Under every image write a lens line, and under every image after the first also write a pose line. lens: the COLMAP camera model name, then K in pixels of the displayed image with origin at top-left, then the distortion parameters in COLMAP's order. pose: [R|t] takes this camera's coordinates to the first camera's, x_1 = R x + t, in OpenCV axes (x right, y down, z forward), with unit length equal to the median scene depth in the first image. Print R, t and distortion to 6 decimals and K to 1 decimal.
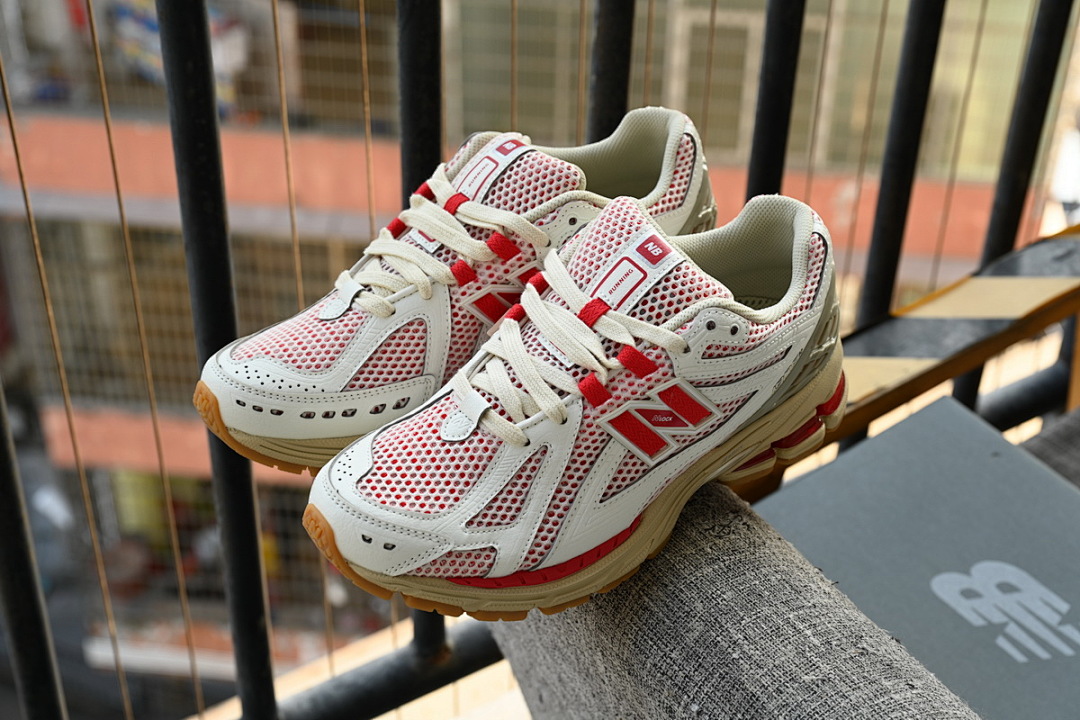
lens RADIAL K [[1758.9, 0, 540.0], [0, 1758.9, 360.0], [0, 0, 1]] dist [-0.012692, -0.064456]
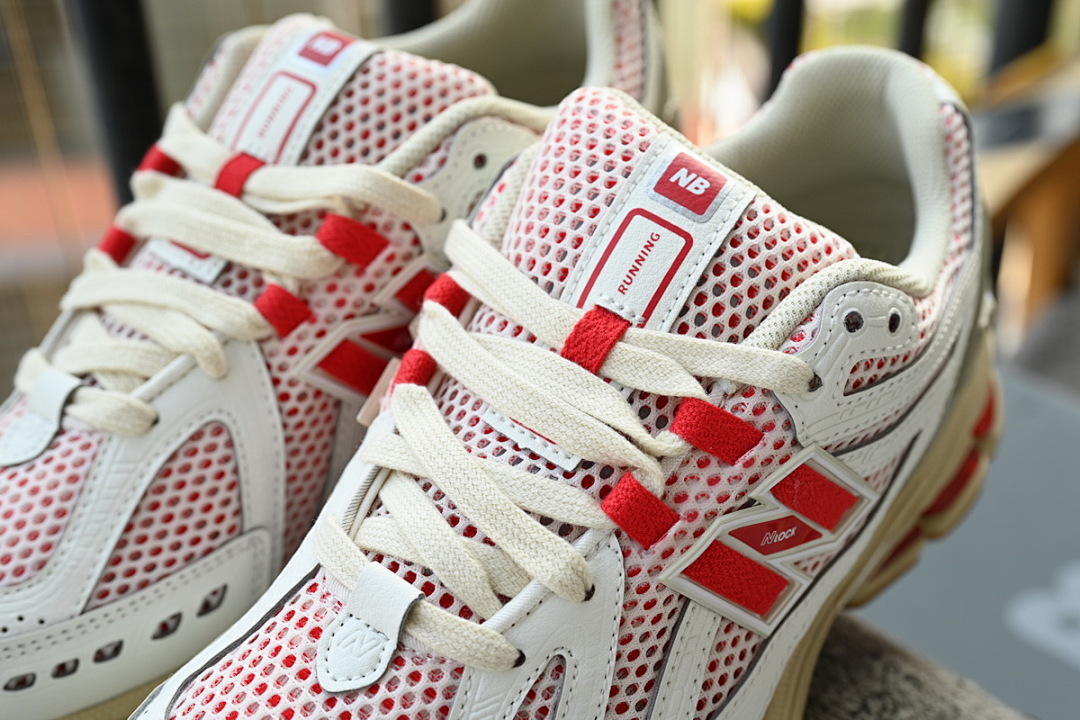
lens RADIAL K [[1603.8, 0, 540.0], [0, 1603.8, 360.0], [0, 0, 1]] dist [0.005018, 0.011701]
pose [[0.967281, -0.188575, 0.169729, -0.055615], [0.184864, 0.982046, 0.037553, -0.040416], [-0.173763, -0.004948, 0.984775, 0.592265]]
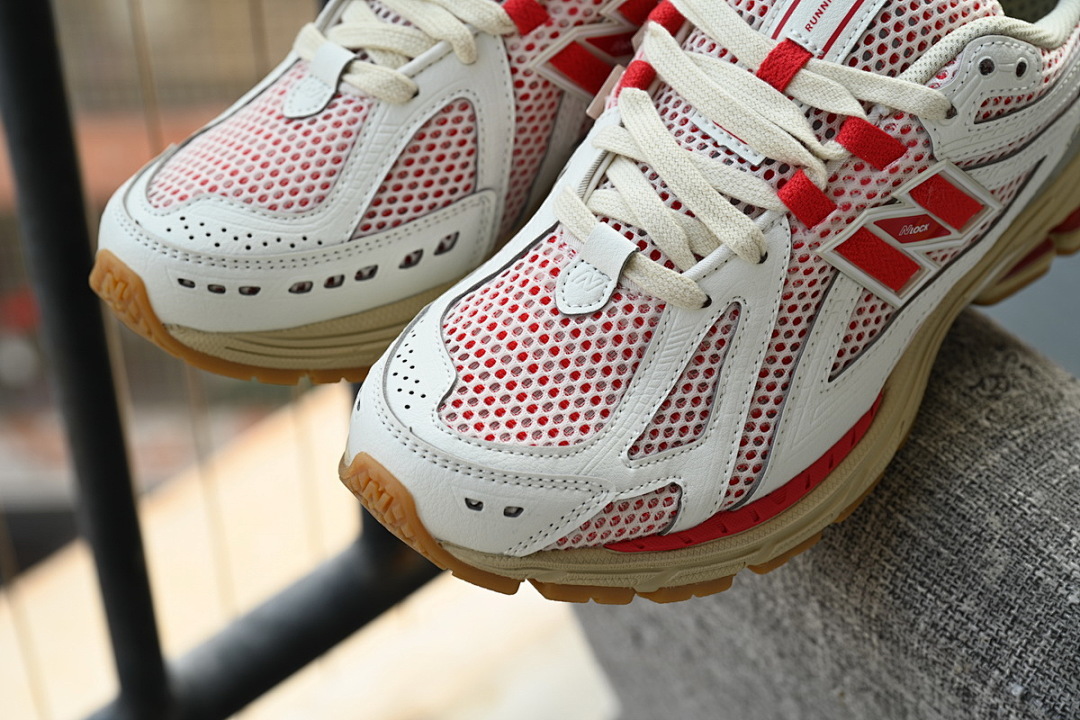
lens RADIAL K [[2543.7, 0, 540.0], [0, 2543.7, 360.0], [0, 0, 1]] dist [-0.044720, 0.570220]
pose [[0.986804, -0.130380, 0.096012, -0.145426], [0.113649, 0.980086, 0.162836, -0.078641], [-0.115330, -0.149776, 0.981971, 0.158103]]
